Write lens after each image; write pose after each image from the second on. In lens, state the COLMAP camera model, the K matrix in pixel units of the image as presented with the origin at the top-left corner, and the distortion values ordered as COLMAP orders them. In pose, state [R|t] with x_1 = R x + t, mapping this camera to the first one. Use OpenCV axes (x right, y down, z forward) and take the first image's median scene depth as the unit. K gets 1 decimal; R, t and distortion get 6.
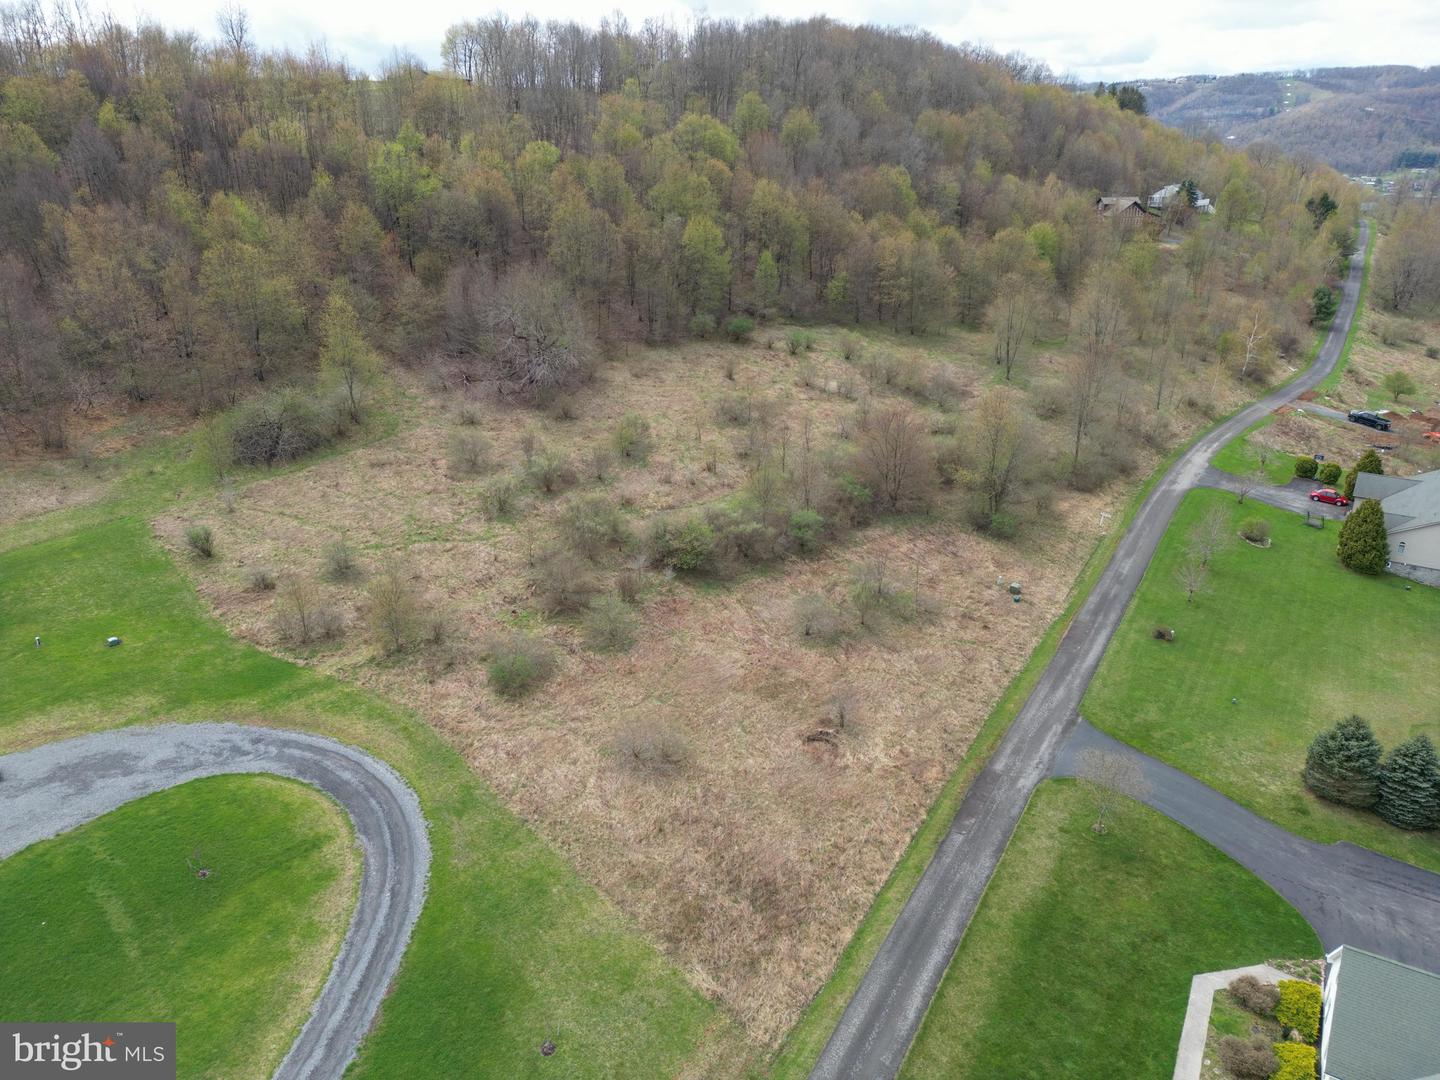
lens RADIAL K [[1001.4, 0, 720.0], [0, 1001.4, 540.0], [0, 0, 1]] dist [0.079322, -0.073134]
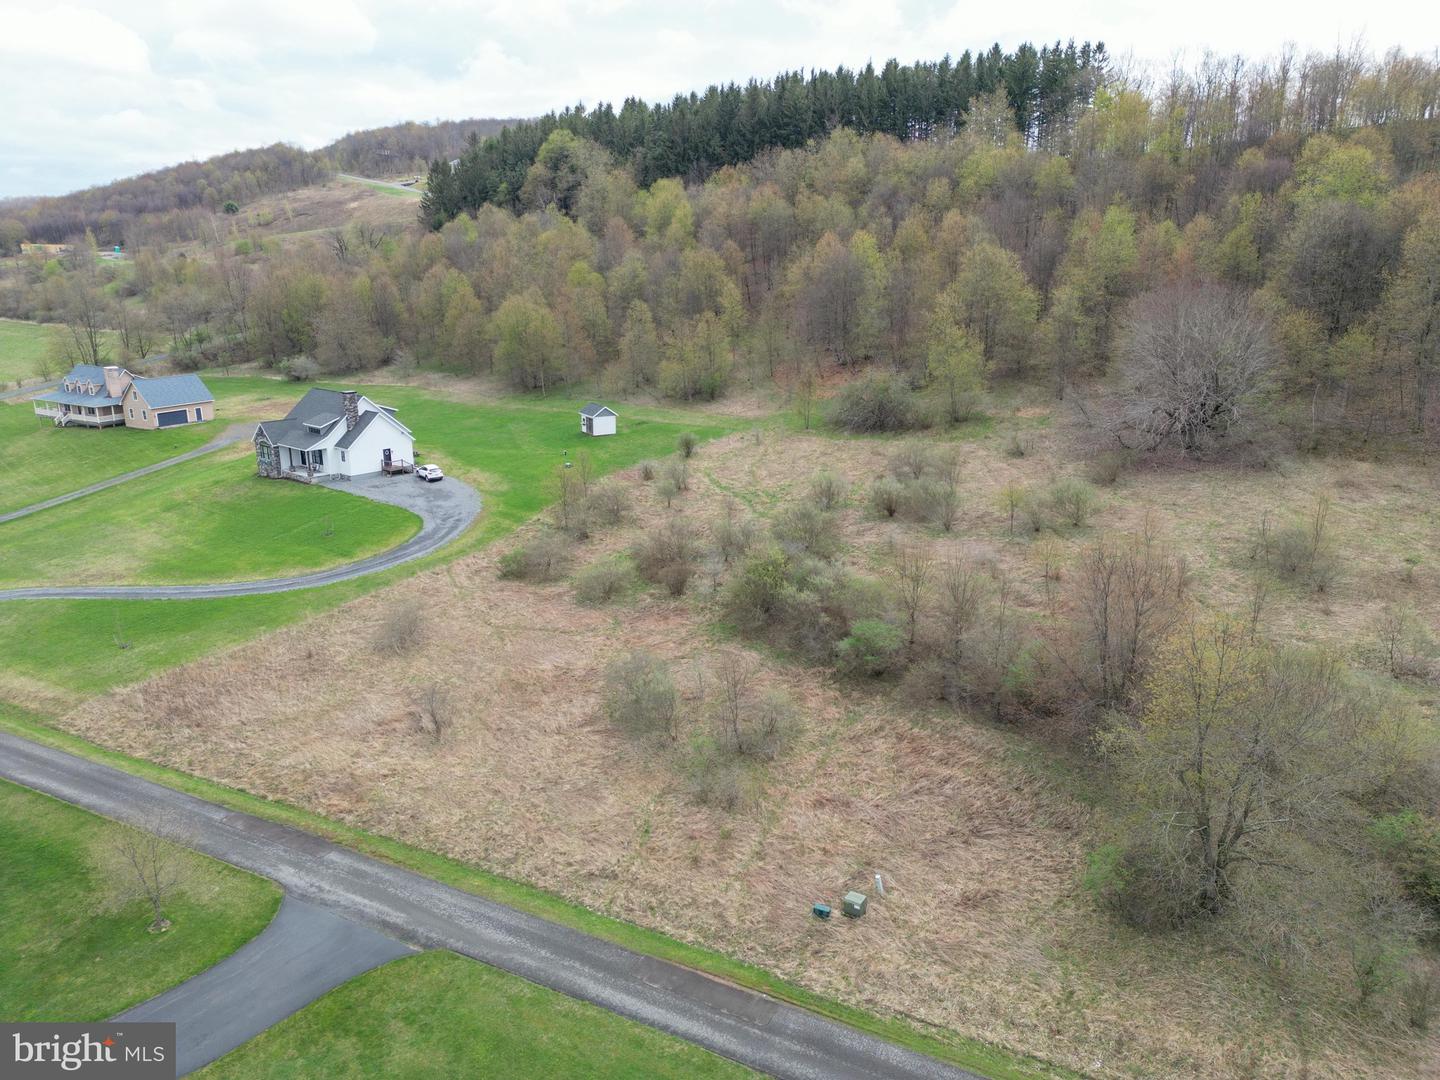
lens RADIAL K [[1001.4, 0, 720.0], [0, 1001.4, 540.0], [0, 0, 1]] dist [0.079322, -0.073134]
pose [[0.055395, 0.285658, -0.956729, 1.009894], [-0.378576, 0.892663, 0.244609, -0.289876], [0.923911, 0.348644, 0.157592, 1.152467]]
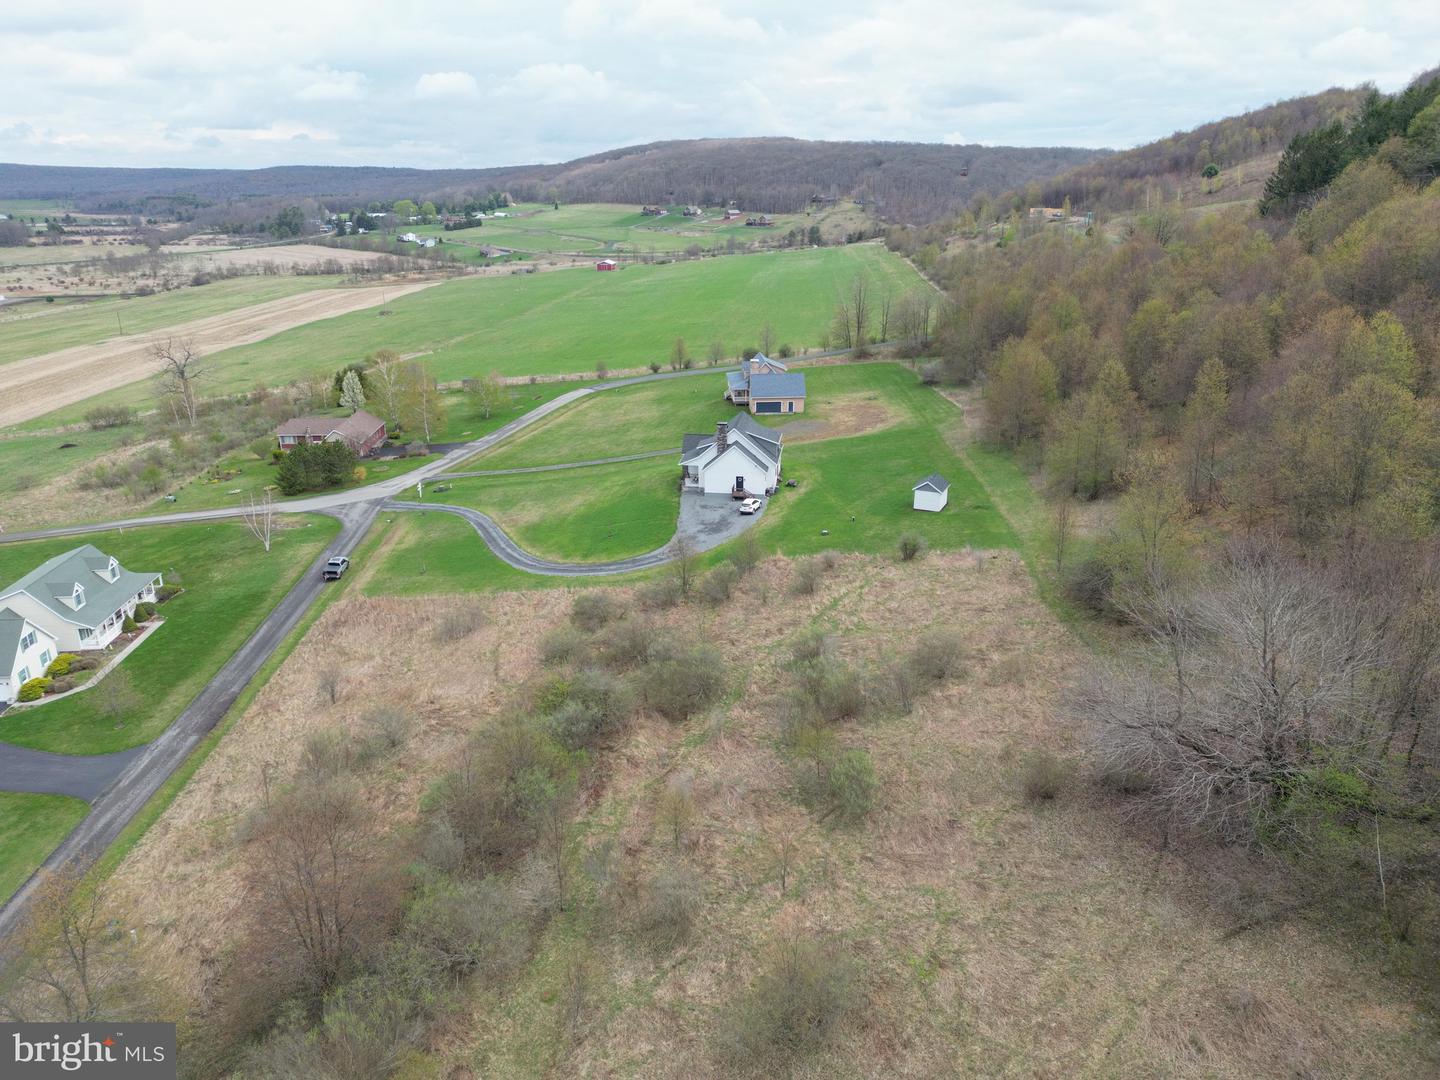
lens RADIAL K [[1001.4, 0, 720.0], [0, 1001.4, 540.0], [0, 0, 1]] dist [0.079322, -0.073134]
pose [[-0.822391, 0.203229, -0.531385, 0.385699], [-0.203843, 0.766752, 0.608720, -0.884556], [0.531150, 0.608925, -0.589144, 2.057648]]
